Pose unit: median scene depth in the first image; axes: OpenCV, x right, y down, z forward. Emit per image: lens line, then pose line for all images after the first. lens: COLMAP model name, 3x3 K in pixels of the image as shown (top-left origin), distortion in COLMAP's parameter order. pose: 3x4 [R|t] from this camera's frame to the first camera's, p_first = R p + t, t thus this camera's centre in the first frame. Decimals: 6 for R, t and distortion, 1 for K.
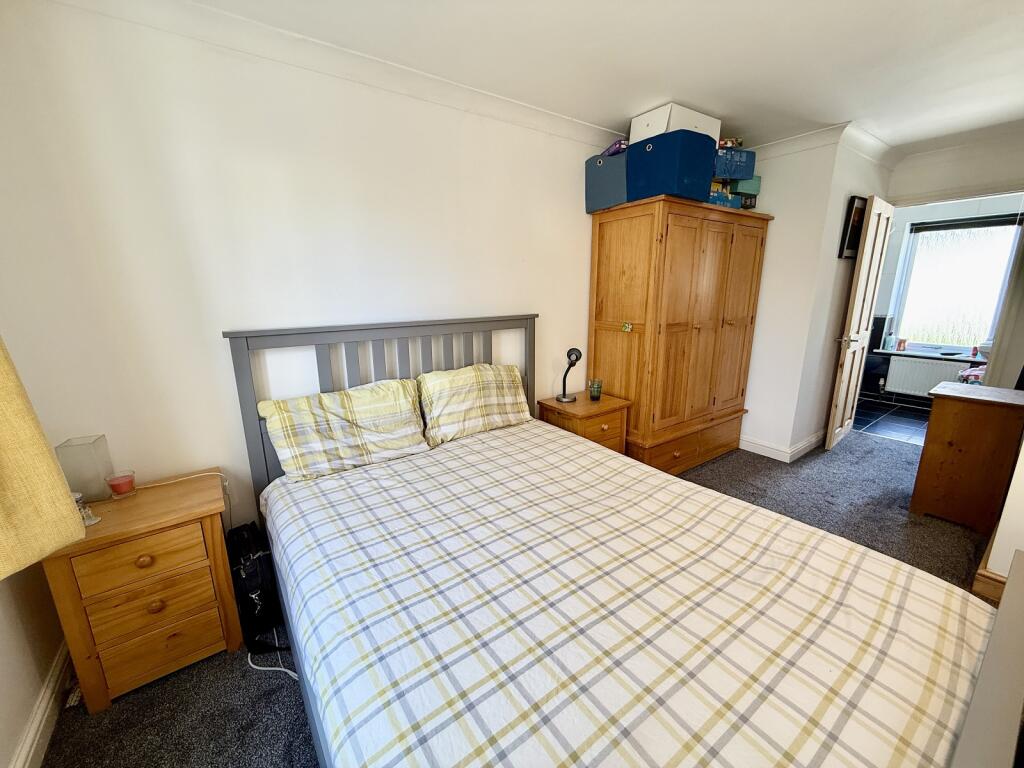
lens RADIAL K [[410.2, 0, 514.1], [0, 410.2, 382.0], [0, 0, 1]] dist [-0.000056, -0.000497]
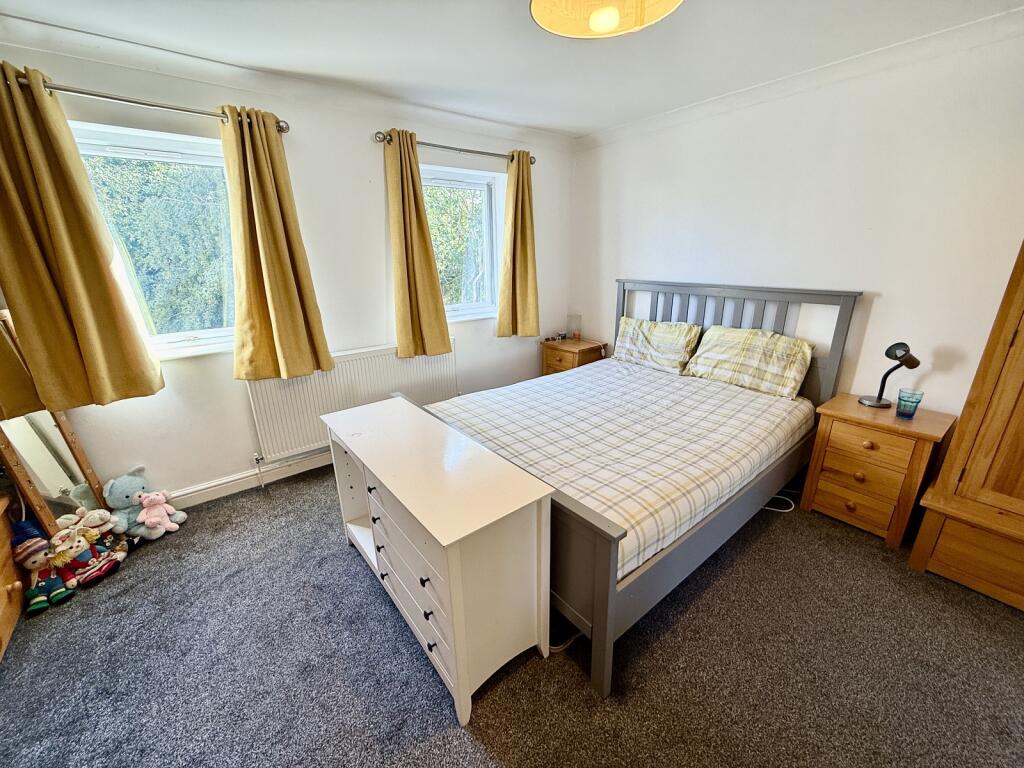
lens RADIAL K [[410.2, 0, 511.9], [0, 410.2, 383.9], [0, 0, 1]] dist [-0.000056, -0.000497]
pose [[0.037313, 0.314293, -0.948593, 1.103596], [-0.215085, 0.929531, 0.299517, -0.105311], [0.975882, 0.192852, 0.102284, 0.280469]]
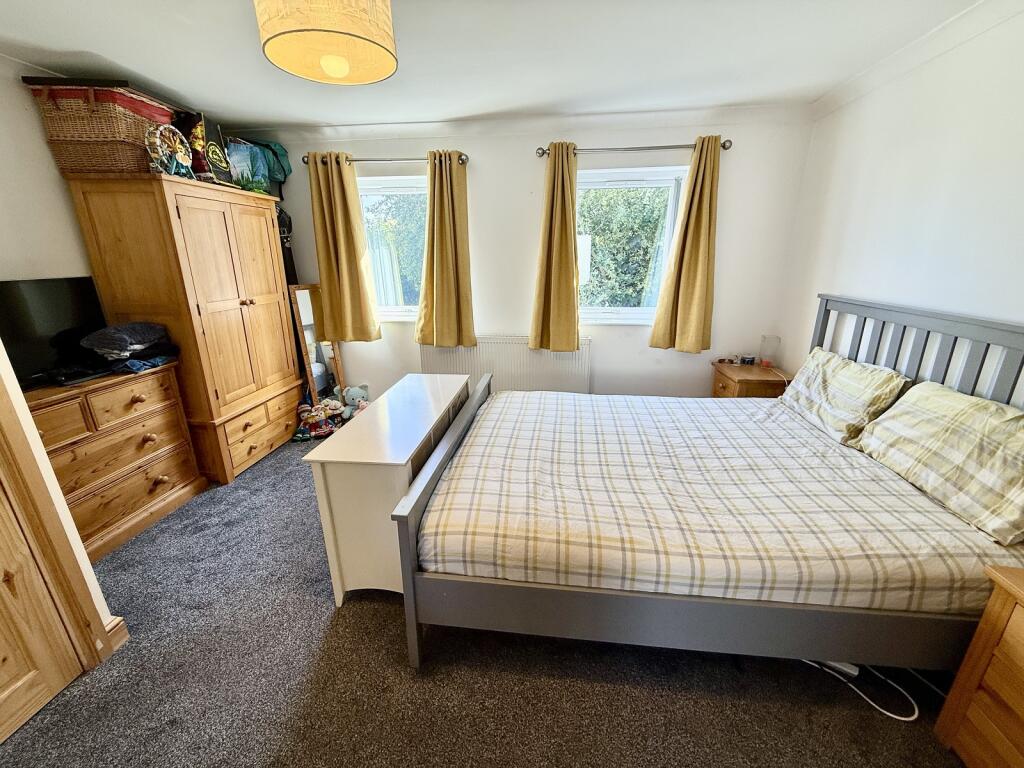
lens RADIAL K [[410.2, 0, 509.2], [0, 410.2, 382.8], [0, 0, 1]] dist [-0.000056, -0.000497]
pose [[-0.684313, 0.230879, -0.691672, 0.909996], [-0.153962, 0.881418, 0.446539, -0.253781], [0.712749, 0.412064, -0.567620, 0.904817]]
